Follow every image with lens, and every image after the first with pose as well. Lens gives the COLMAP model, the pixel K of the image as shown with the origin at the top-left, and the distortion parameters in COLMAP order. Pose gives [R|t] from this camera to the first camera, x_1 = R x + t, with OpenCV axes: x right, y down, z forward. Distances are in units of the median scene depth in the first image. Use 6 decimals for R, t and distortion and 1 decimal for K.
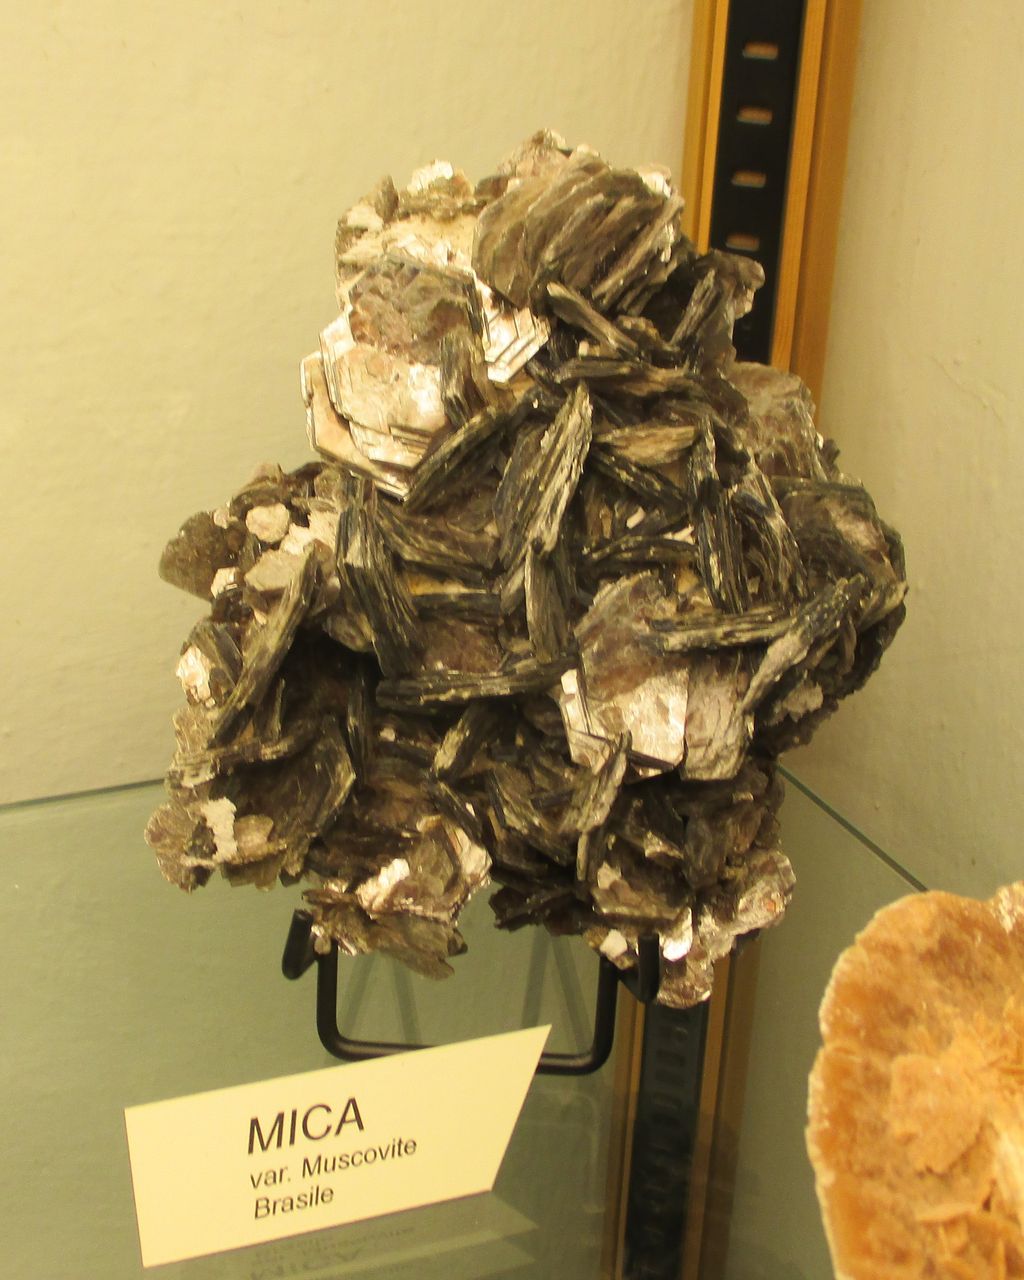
lens RADIAL K [[1751.8, 0, 512.0], [0, 1751.8, 640.0], [0, 0, 1]] dist [-0.025562, -0.018383]
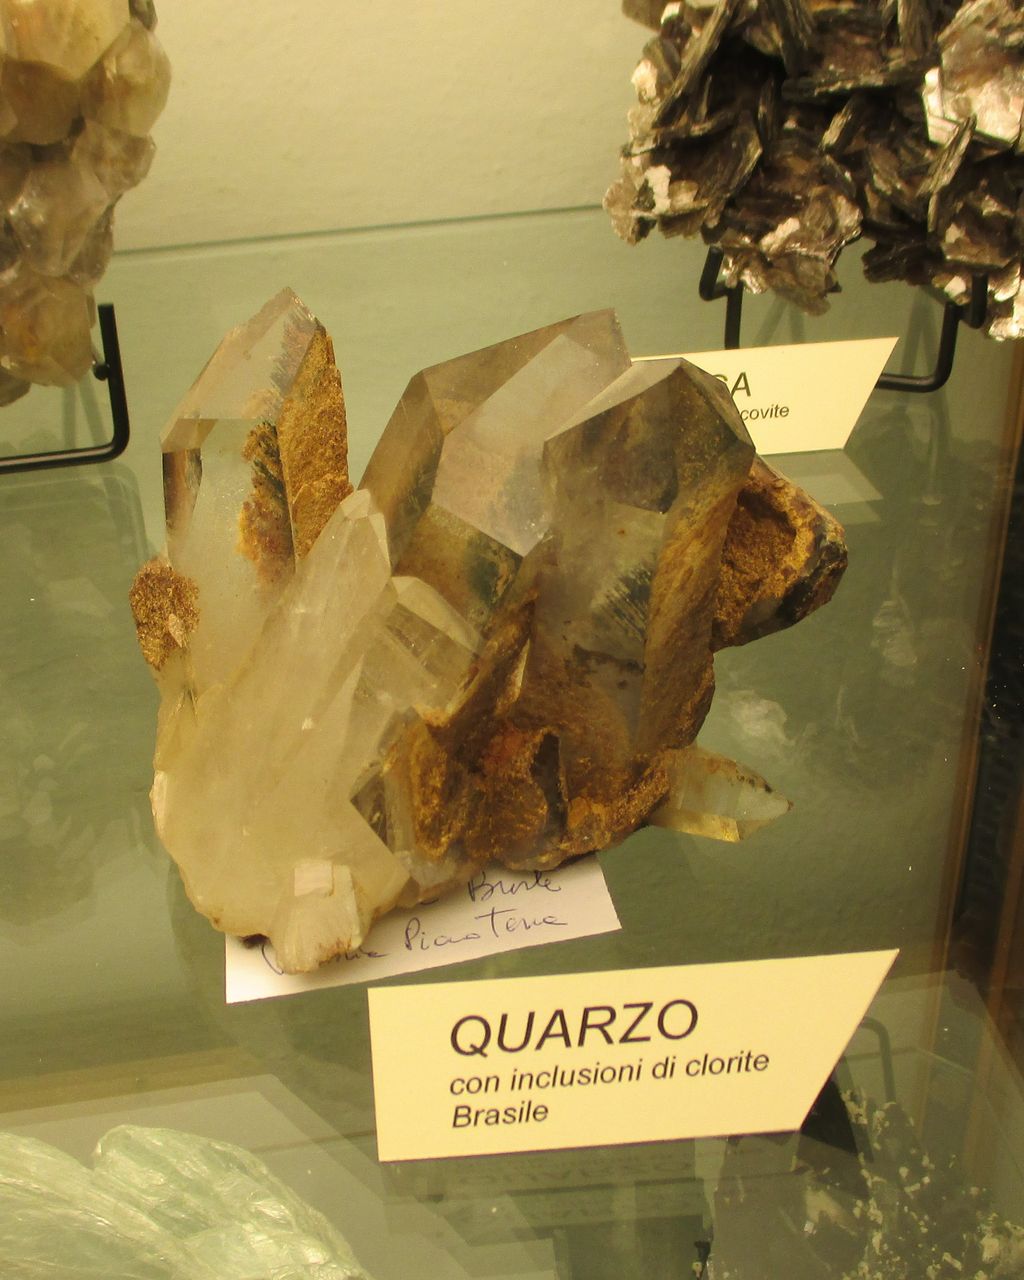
lens RADIAL K [[2077.1, 0, 512.0], [0, 2077.1, 640.0], [0, 0, 1]] dist [-0.013667, -0.064480]
pose [[0.966896, 0.065557, -0.246605, 0.136720], [-0.031755, 0.989835, 0.138631, 0.230759], [0.253186, -0.126211, 0.959149, -0.583290]]
